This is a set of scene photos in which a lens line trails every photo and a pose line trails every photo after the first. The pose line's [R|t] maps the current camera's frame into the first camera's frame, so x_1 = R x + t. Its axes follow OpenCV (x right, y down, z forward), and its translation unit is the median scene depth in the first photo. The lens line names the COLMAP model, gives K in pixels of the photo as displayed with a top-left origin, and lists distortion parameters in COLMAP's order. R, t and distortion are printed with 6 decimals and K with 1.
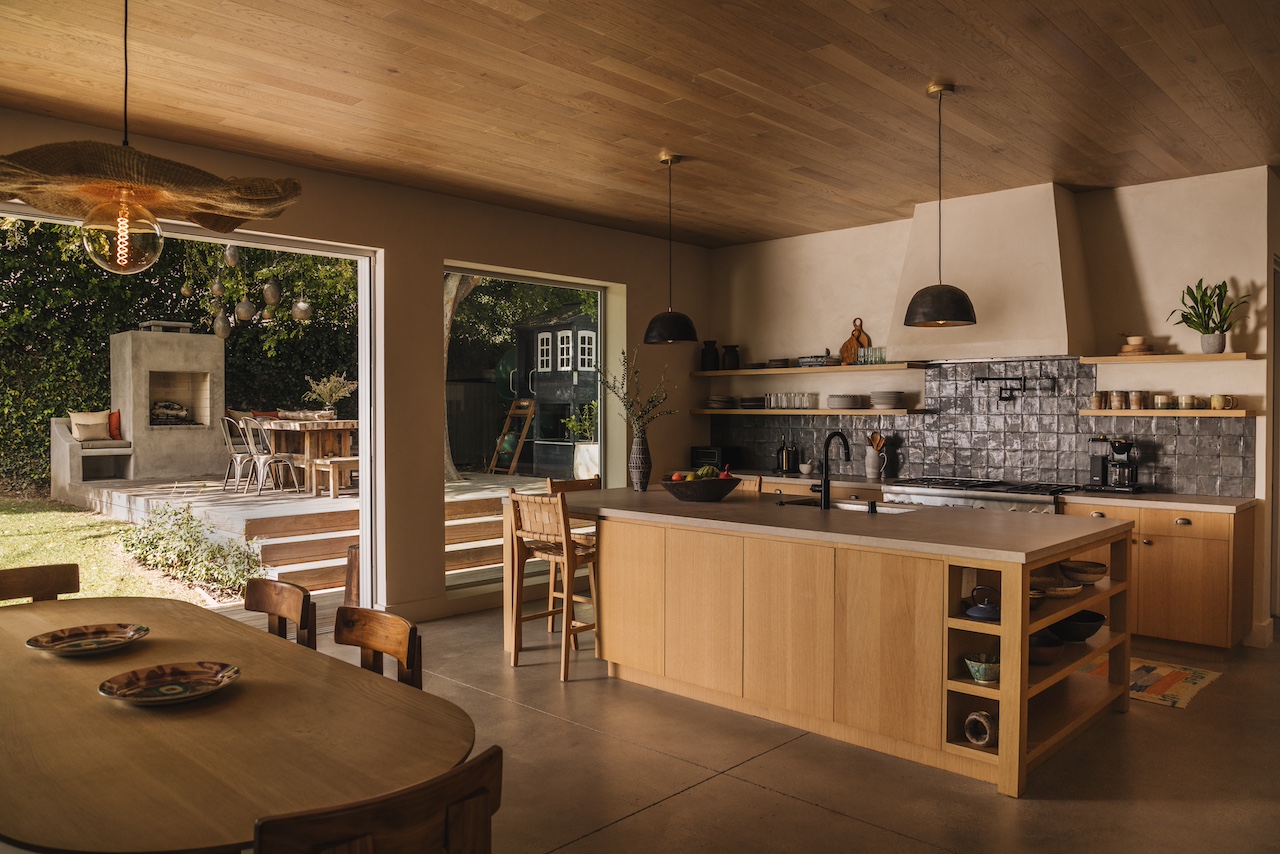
lens RADIAL K [[920.1, 0, 640.0], [0, 920.1, 427.0], [0, 0, 1]] dist [0.005592, -0.003018]
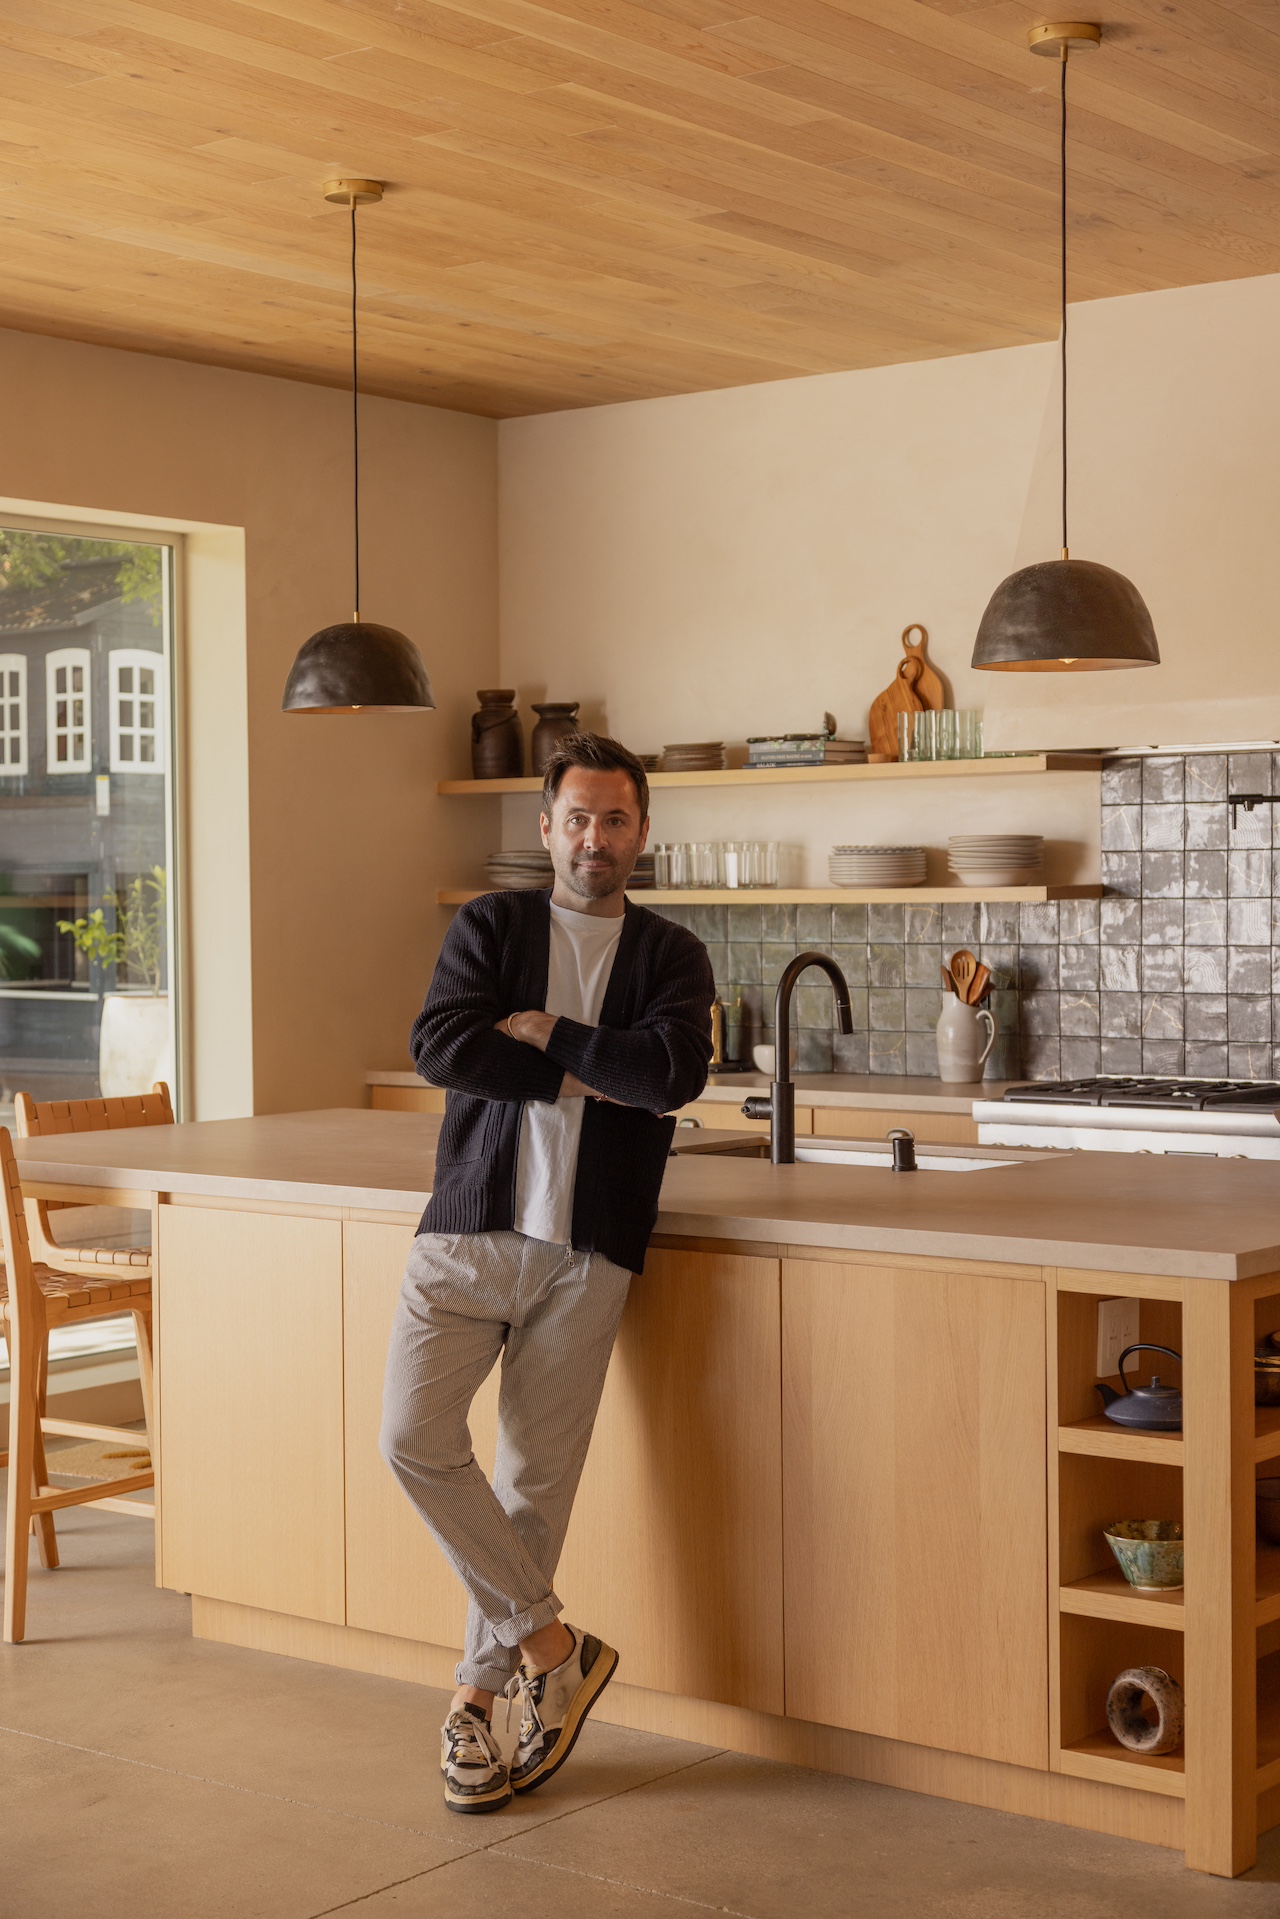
lens RADIAL K [[2981.7, 0, 640.0], [0, 2981.7, 959.5], [0, 0, 1]] dist [0.022063, 0.046176]
pose [[0.994557, -0.012283, 0.103470, 0.015005], [0.011592, 0.999906, 0.007275, -0.001152], [-0.103549, -0.006036, 0.994606, -0.120969]]
